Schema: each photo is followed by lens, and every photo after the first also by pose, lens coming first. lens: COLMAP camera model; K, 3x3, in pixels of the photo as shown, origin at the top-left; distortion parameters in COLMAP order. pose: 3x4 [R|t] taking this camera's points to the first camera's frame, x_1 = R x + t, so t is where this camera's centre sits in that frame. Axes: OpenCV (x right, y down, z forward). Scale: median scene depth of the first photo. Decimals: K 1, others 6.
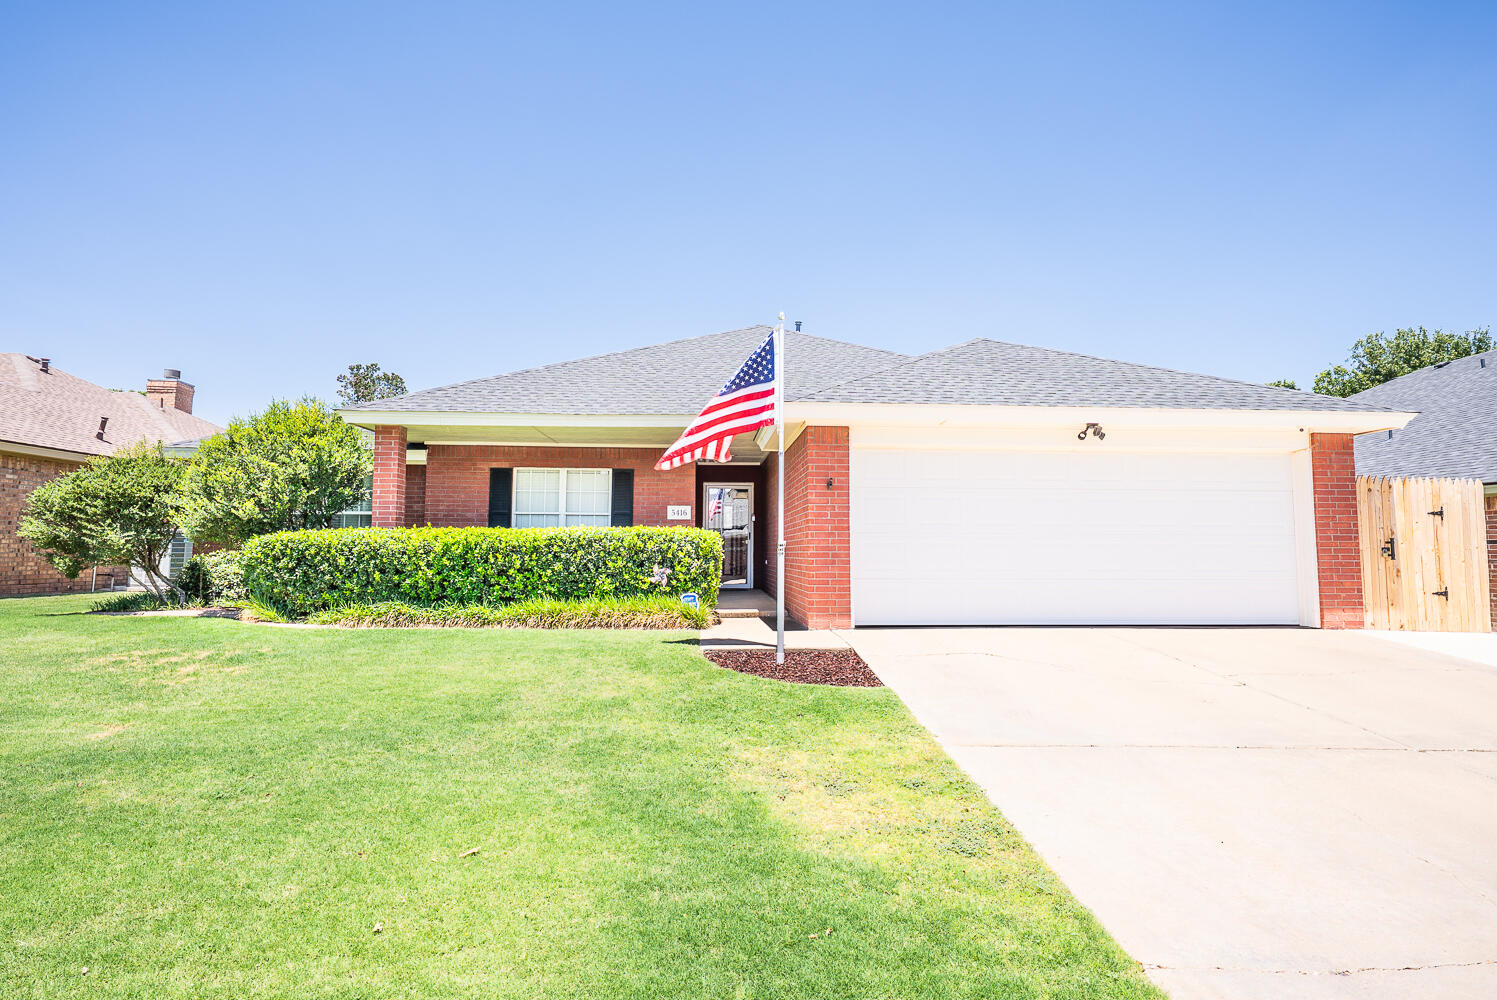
lens RADIAL K [[714.8, 0, 756.1], [0, 714.8, 492.8], [0, 0, 1]] dist [0.003539, -0.000899]
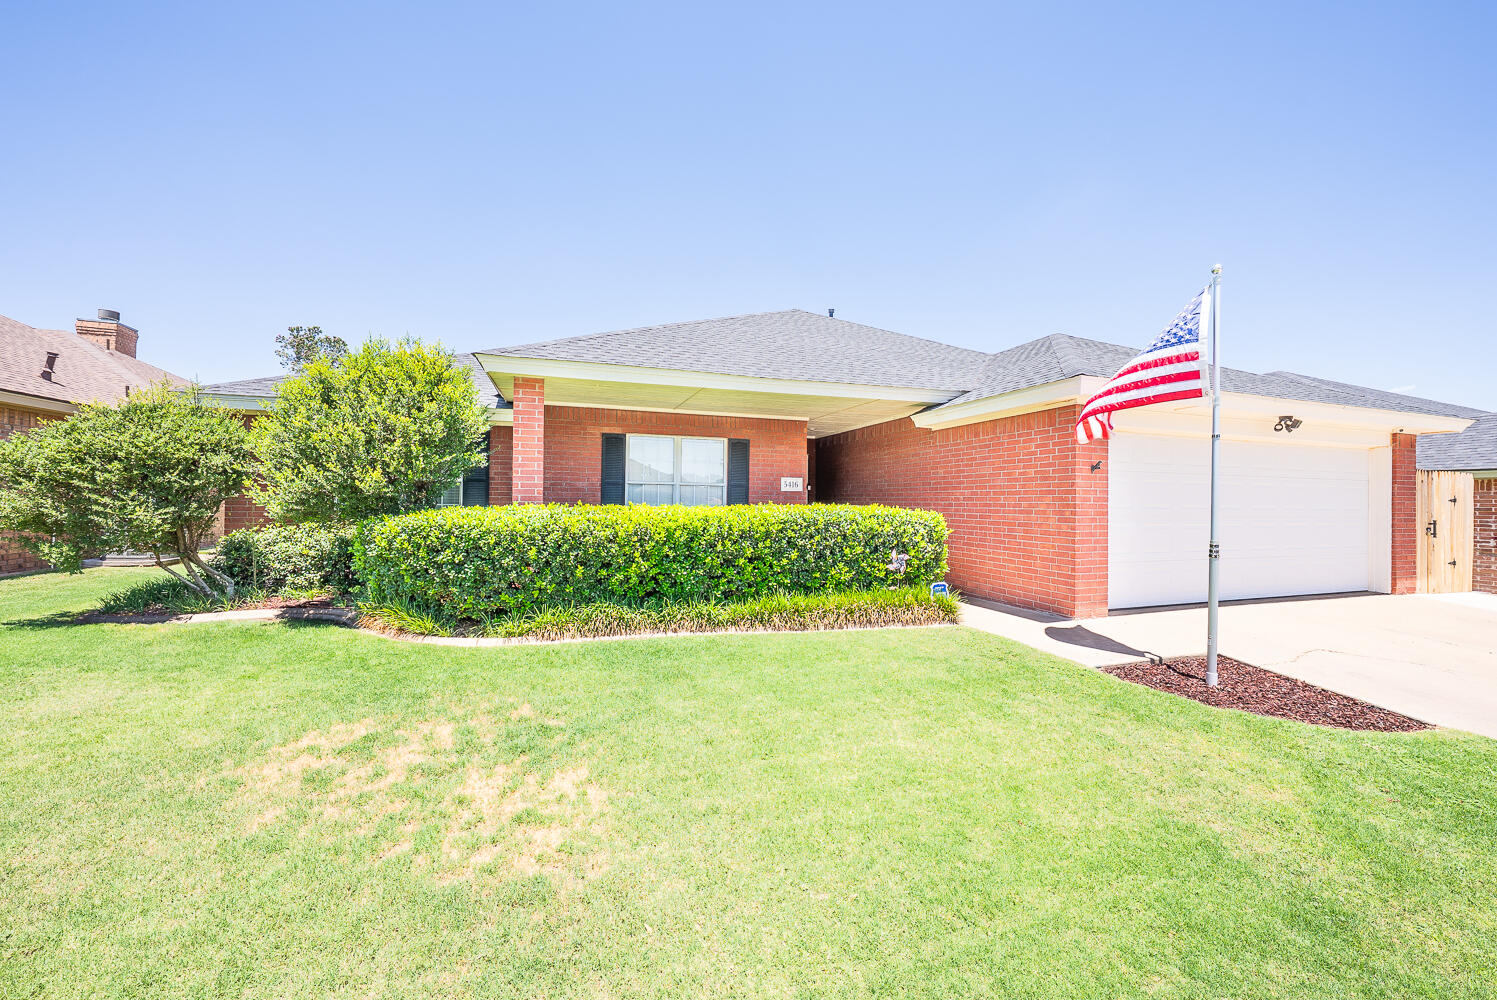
lens RADIAL K [[533.7, 0, 748.7], [0, 533.7, 495.5], [0, 0, 1]] dist [-0.017606, 0.002157]
pose [[0.972006, 0.010005, 0.234743, -0.475778], [-0.026937, 0.997251, 0.069035, -0.009824], [-0.233407, -0.073425, 0.969603, 0.395039]]
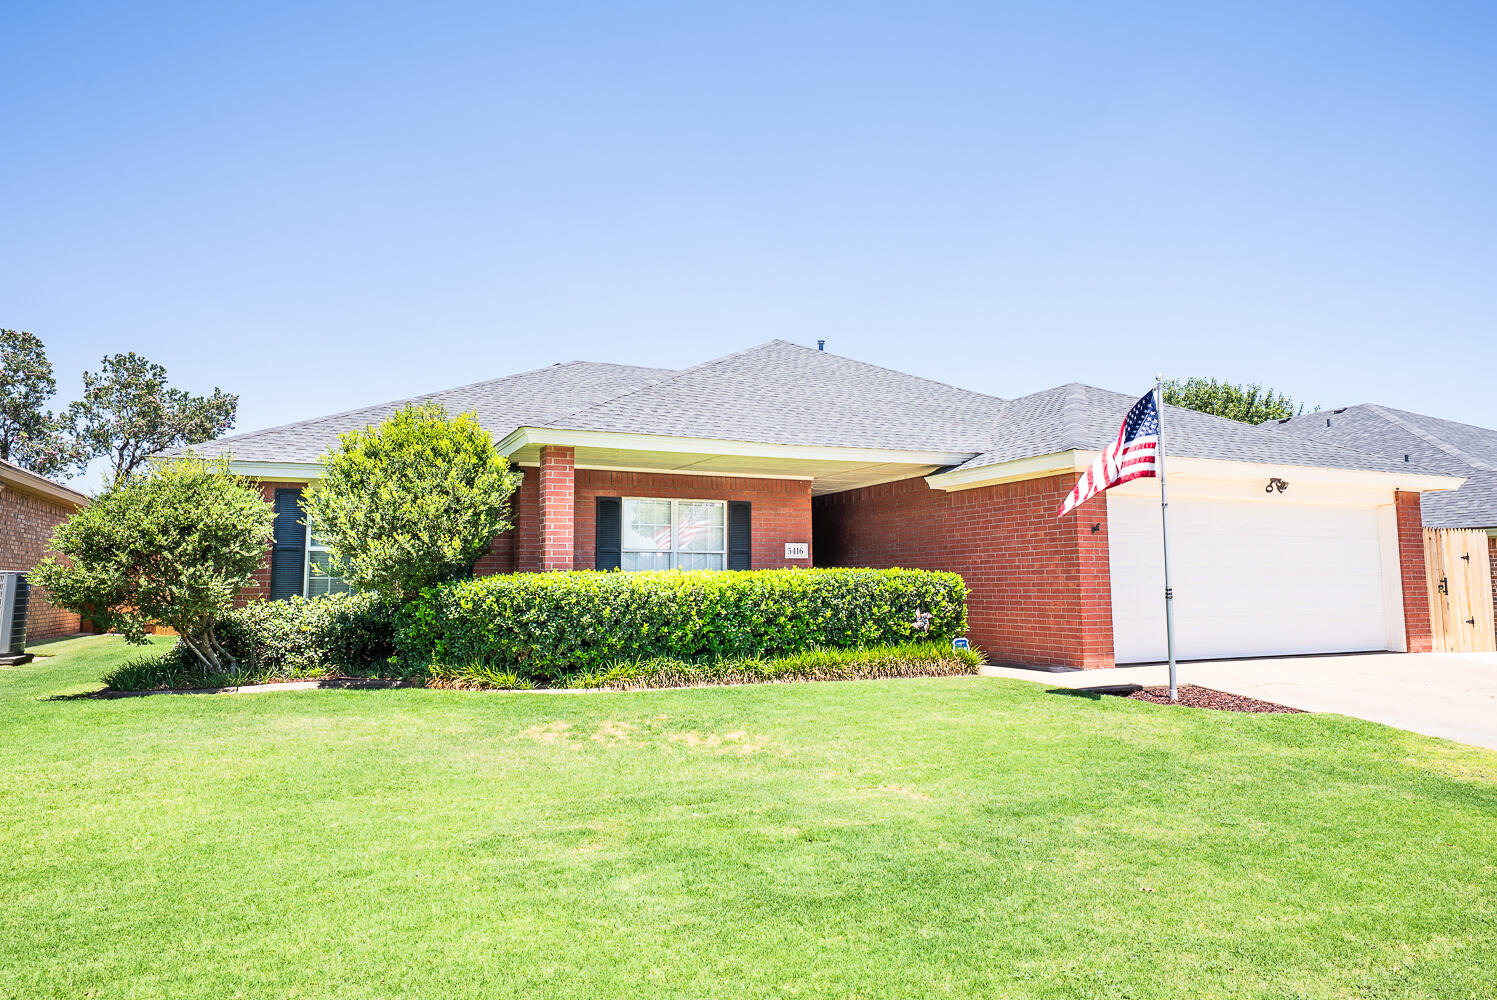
lens RADIAL K [[864.0, 0, 744.8], [0, 864.0, 502.6], [0, 0, 1]] dist [0.019387, -0.005208]
pose [[0.940876, 0.023342, 0.337947, -0.750565], [-0.017869, 0.999654, -0.019296, -0.015490], [-0.338281, 0.012116, 0.940967, -0.012440]]
